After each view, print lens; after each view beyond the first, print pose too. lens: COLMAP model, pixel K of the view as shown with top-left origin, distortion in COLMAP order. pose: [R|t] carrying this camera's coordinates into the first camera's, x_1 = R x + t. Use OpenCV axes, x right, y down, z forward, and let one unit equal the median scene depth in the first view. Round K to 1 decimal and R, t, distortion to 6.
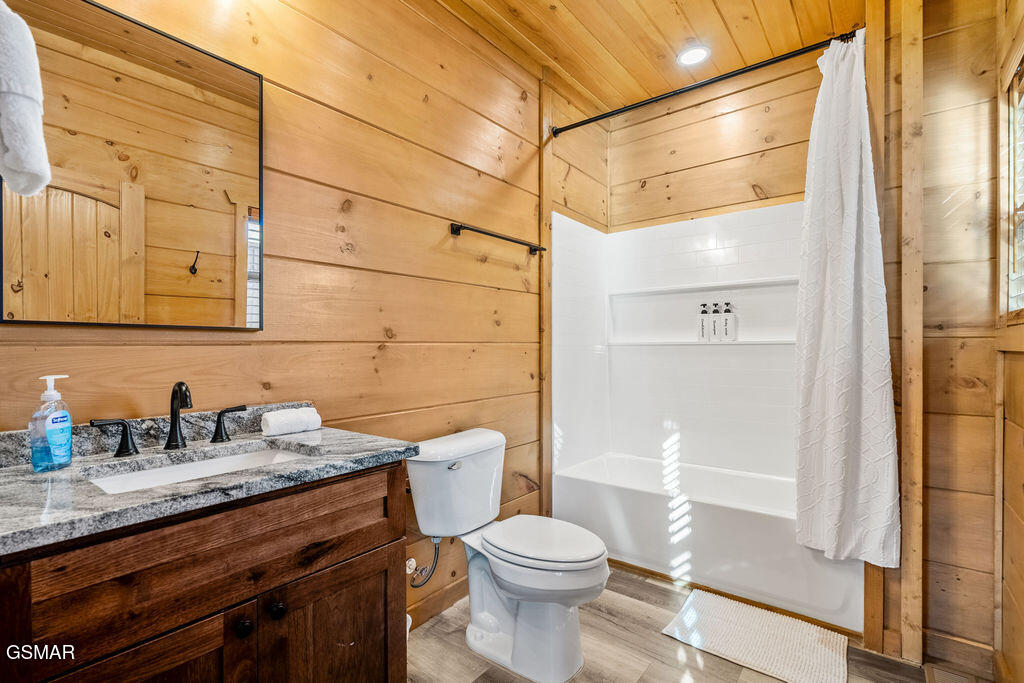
lens RADIAL K [[469.9, 0, 509.9], [0, 469.9, 346.6], [0, 0, 1]] dist [-0.006376, 0.001569]
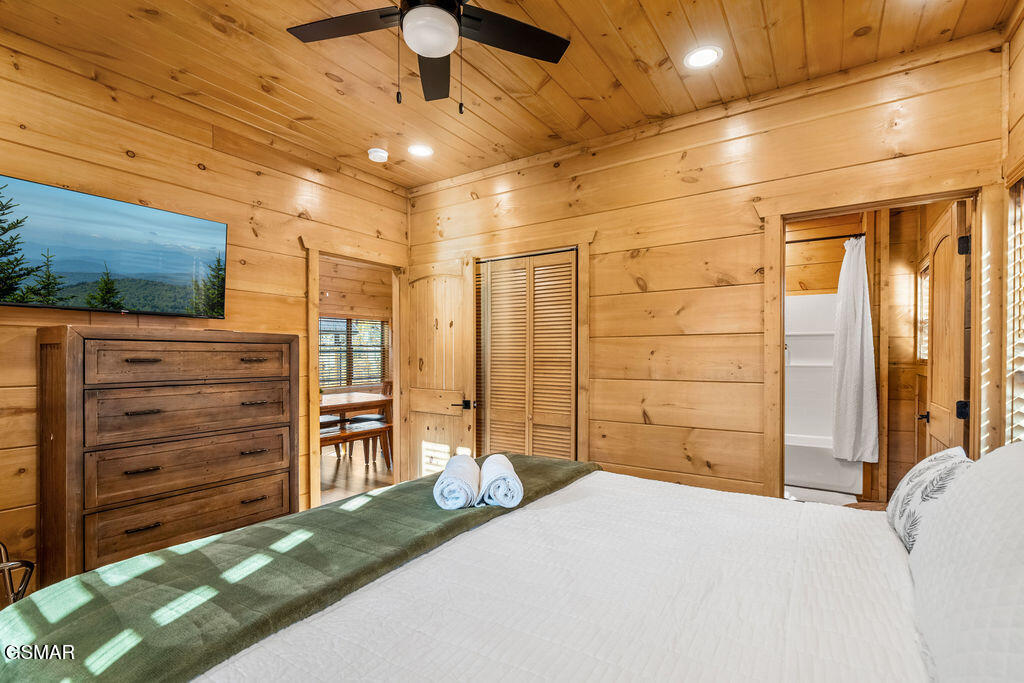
lens RADIAL K [[469.9, 0, 510.6], [0, 469.9, 351.8], [0, 0, 1]] dist [-0.006376, 0.001569]
pose [[0.997544, 0.005656, 0.069821, -1.232355], [-0.005843, 0.999980, 0.002481, -0.098306], [-0.069805, -0.002883, 0.997556, -1.277139]]
